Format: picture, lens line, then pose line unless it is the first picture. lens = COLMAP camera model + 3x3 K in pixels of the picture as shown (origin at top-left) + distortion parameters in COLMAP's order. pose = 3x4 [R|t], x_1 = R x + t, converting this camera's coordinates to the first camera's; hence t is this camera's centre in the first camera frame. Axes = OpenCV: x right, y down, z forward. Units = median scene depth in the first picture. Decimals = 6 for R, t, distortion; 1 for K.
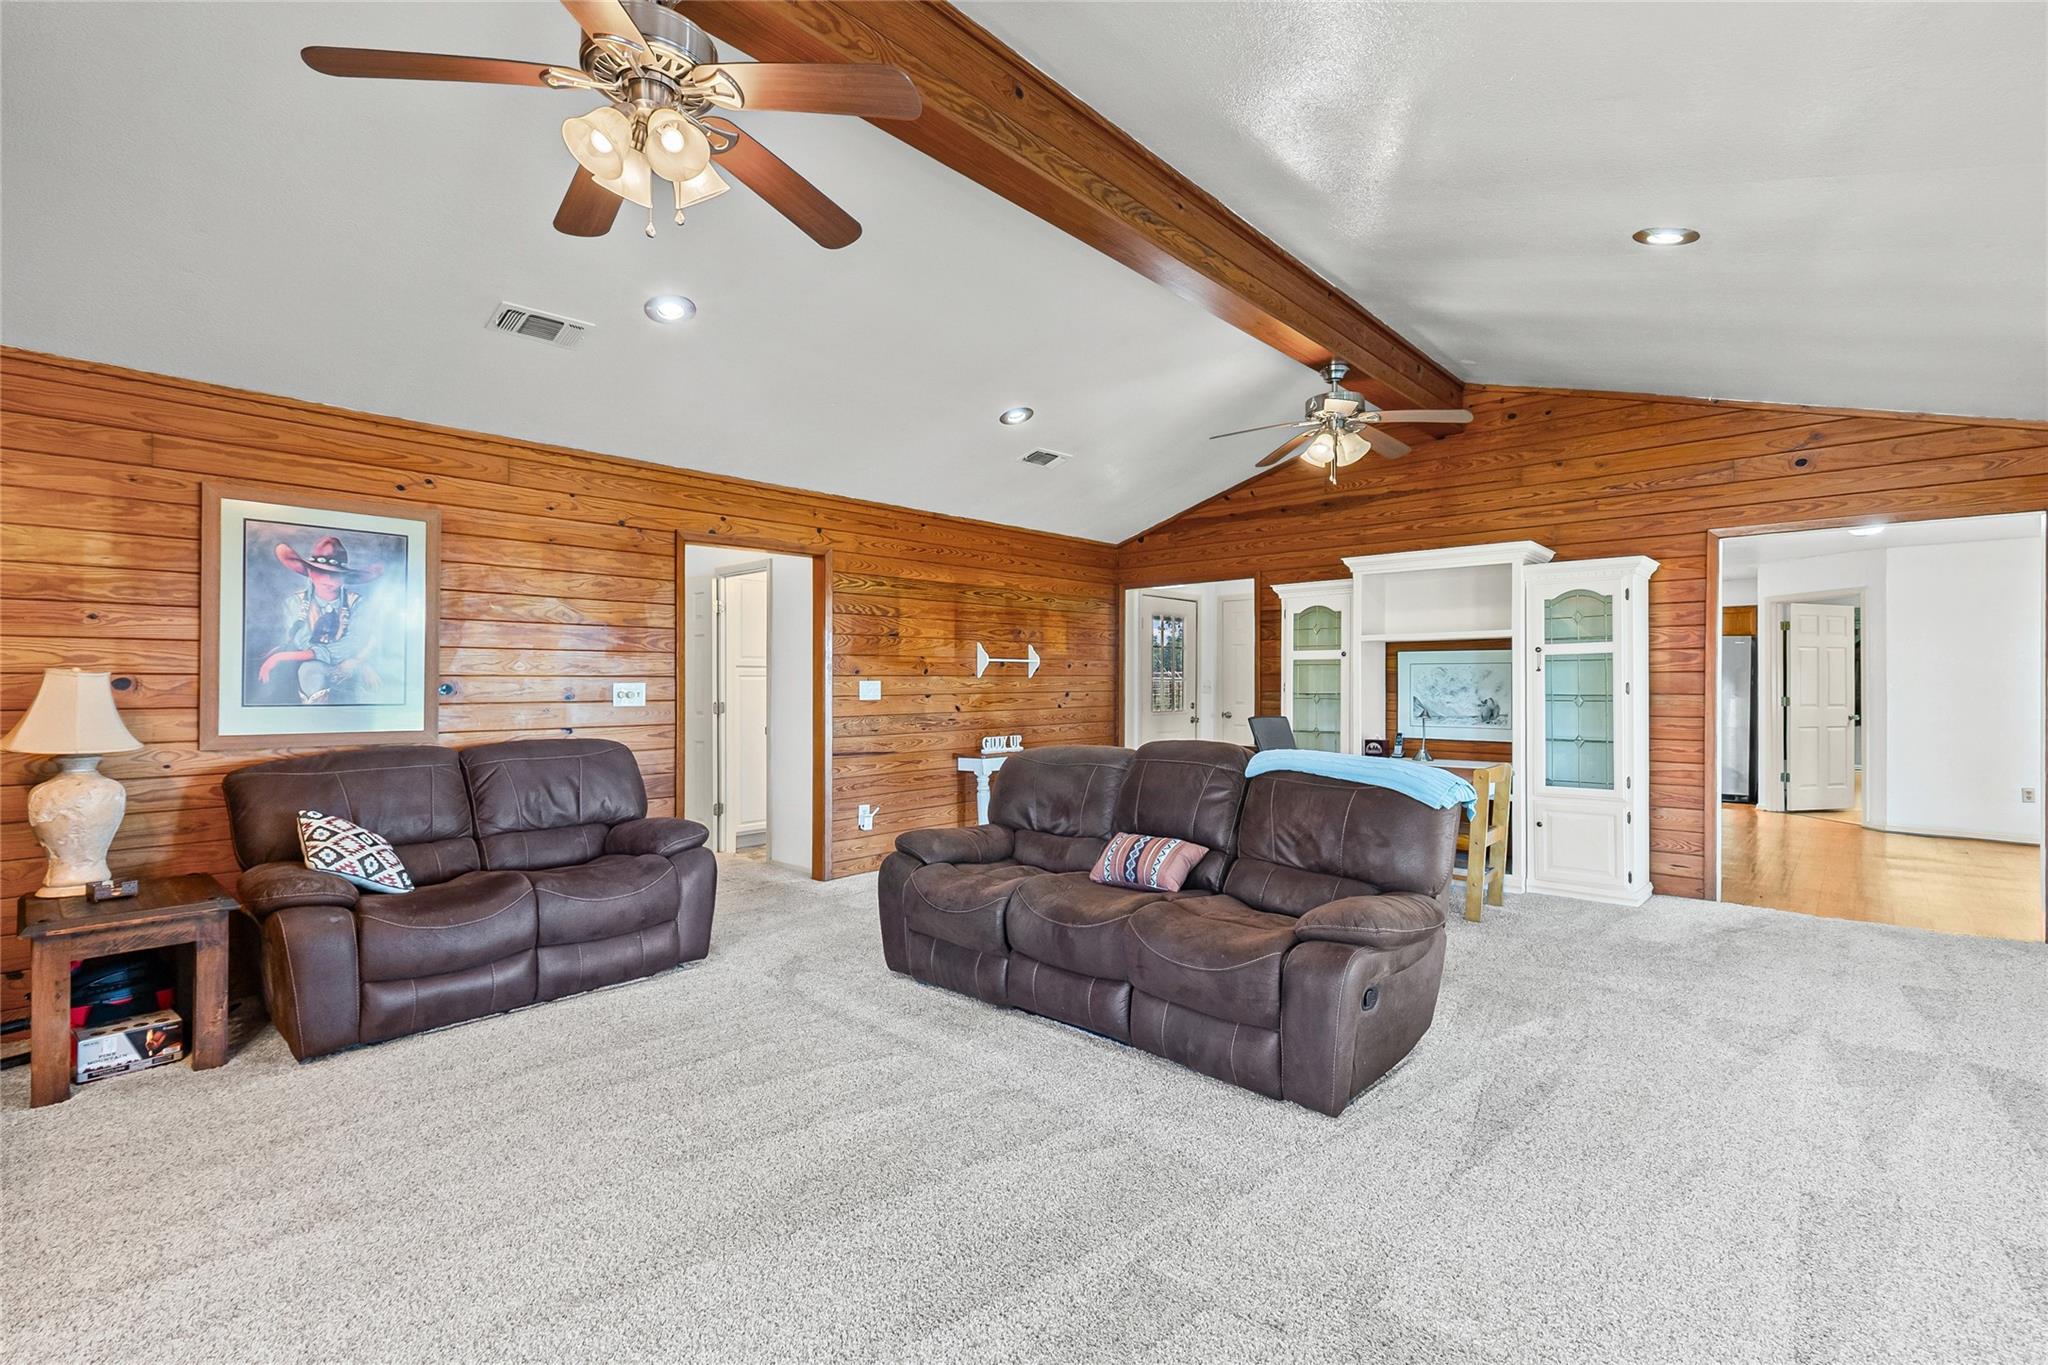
lens RADIAL K [[924.0, 0, 1015.2], [0, 924.0, 690.9], [0, 0, 1]] dist [0.004144, -0.000868]
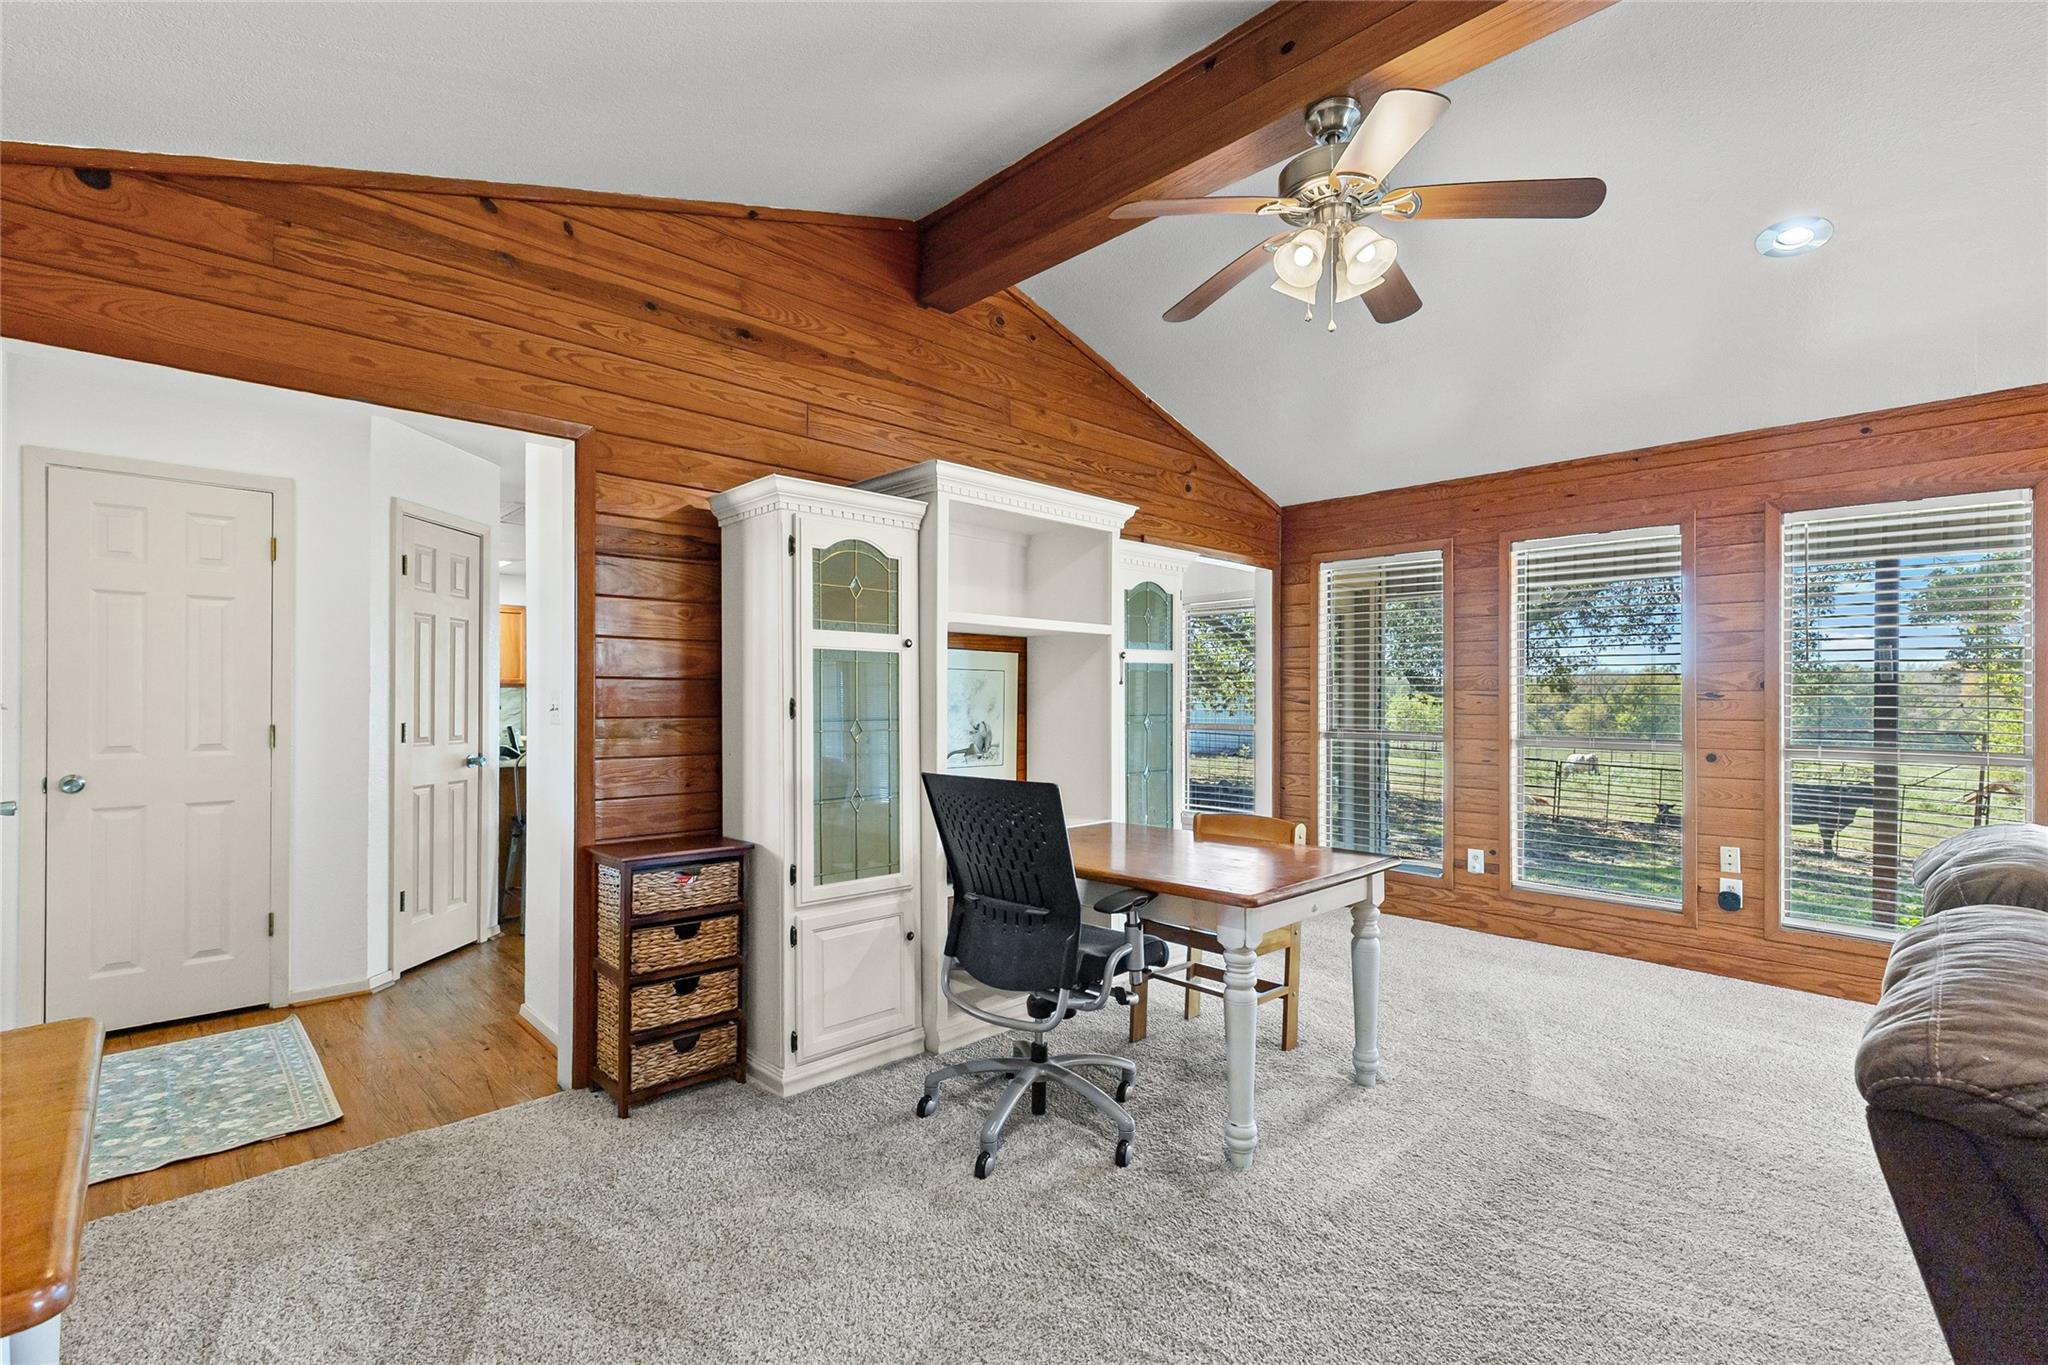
lens RADIAL K [[924.0, 0, 1018.7], [0, 924.0, 696.2], [0, 0, 1]] dist [0.004144, -0.000868]
pose [[0.057478, 0.000239, 0.998347, -0.165964], [0.001504, 0.999999, -0.000326, -0.010275], [-0.998346, 0.001520, 0.057477, 0.940816]]
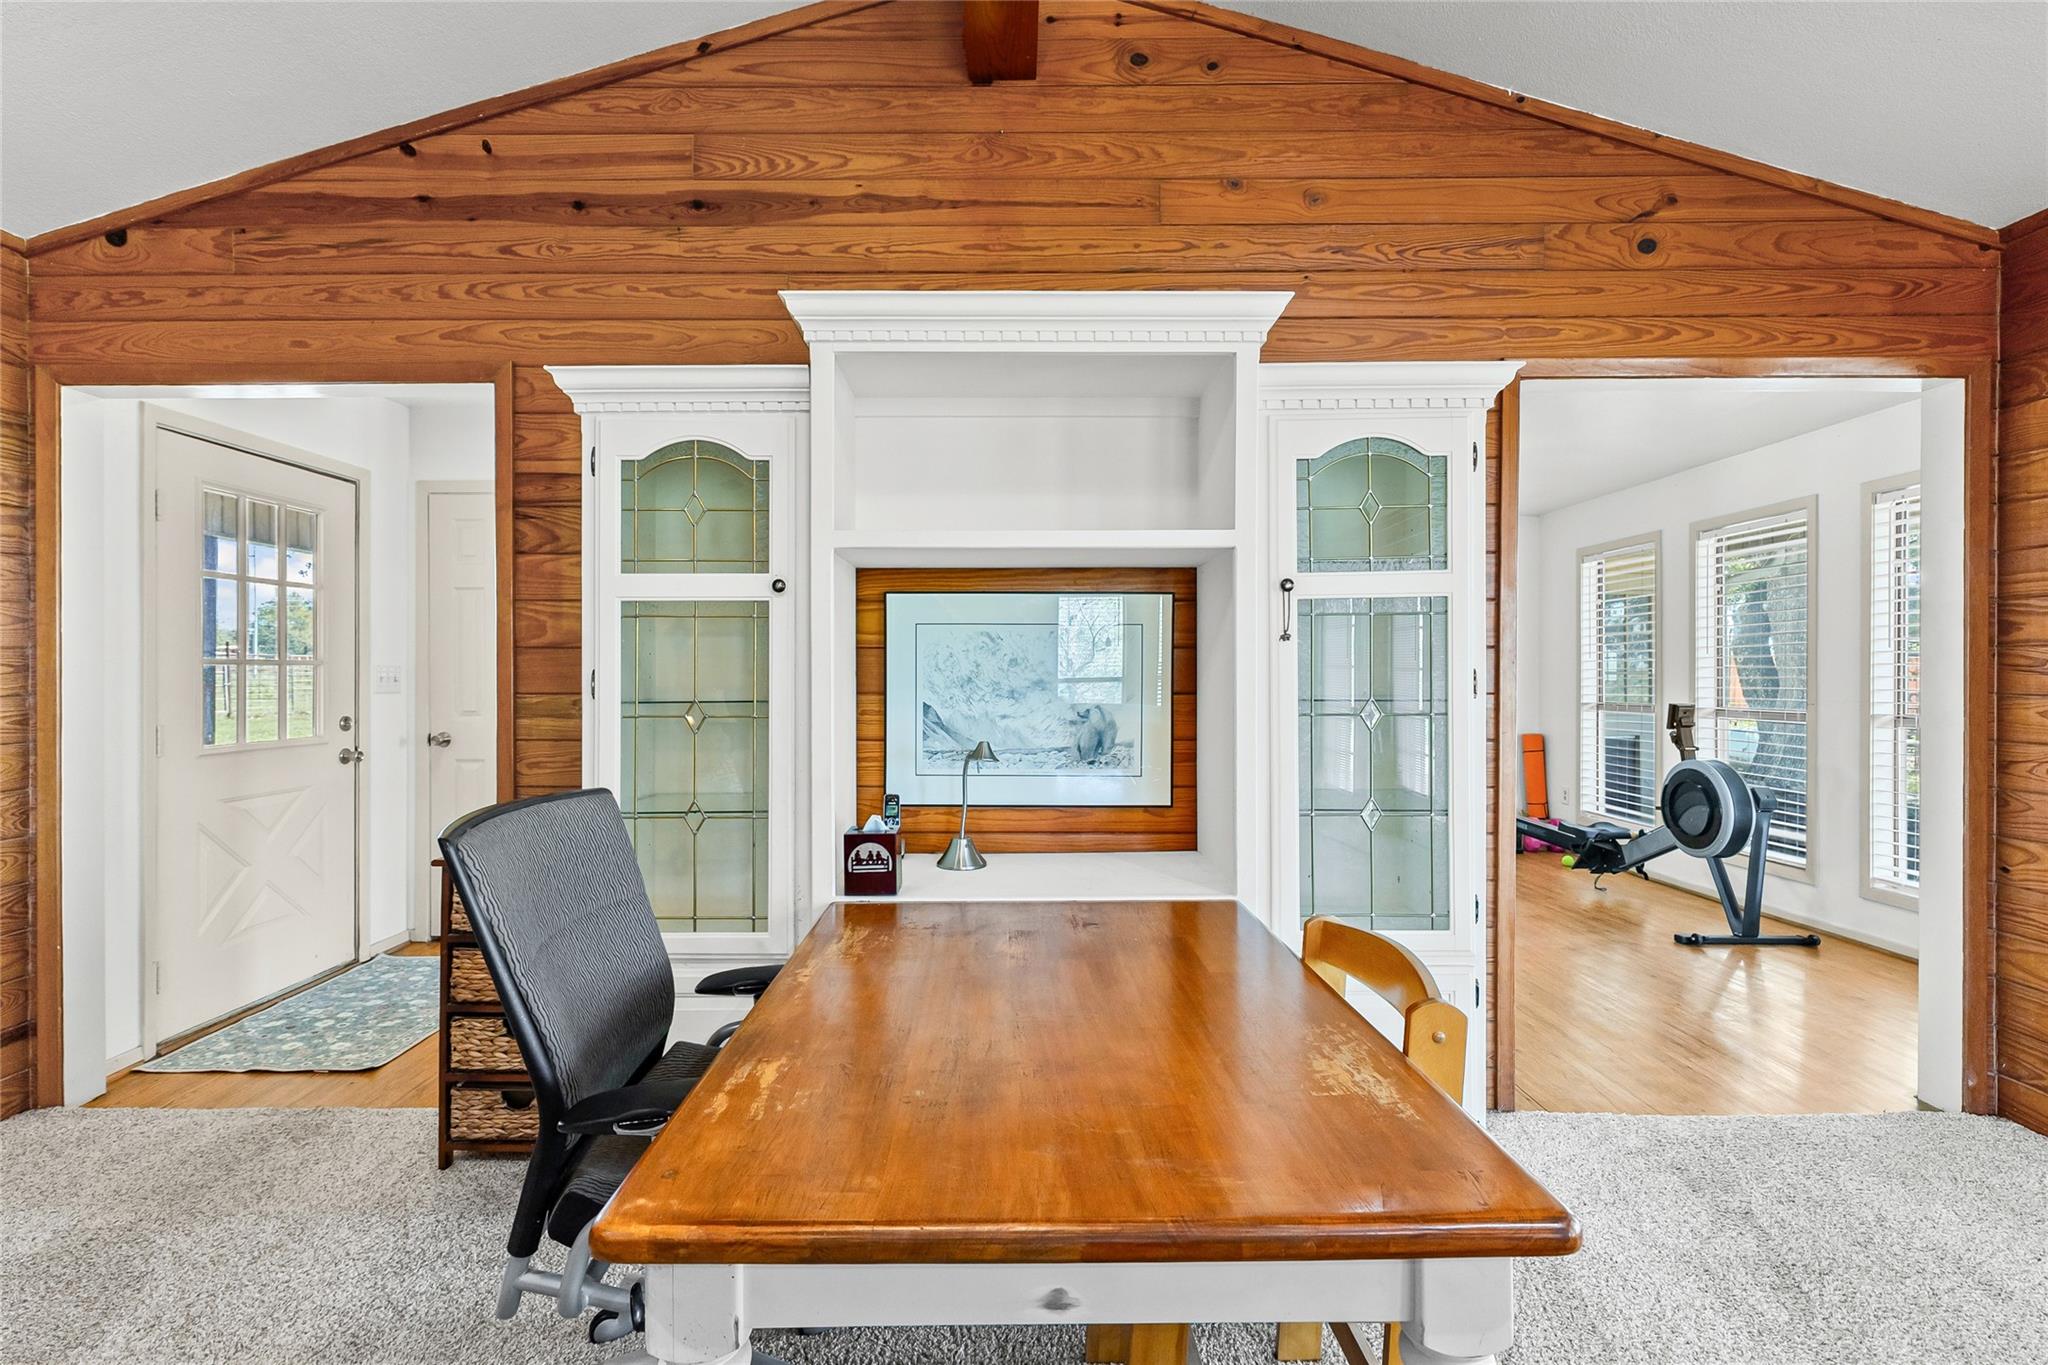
lens RADIAL K [[924.0, 0, 1021.9], [0, 924.0, 676.4], [0, 0, 1]] dist [0.004144, -0.000868]
pose [[0.734457, -0.007036, 0.678619, 0.196340], [0.006404, 0.999974, 0.003437, -0.007287], [-0.678625, 0.001822, 0.734482, 0.712973]]
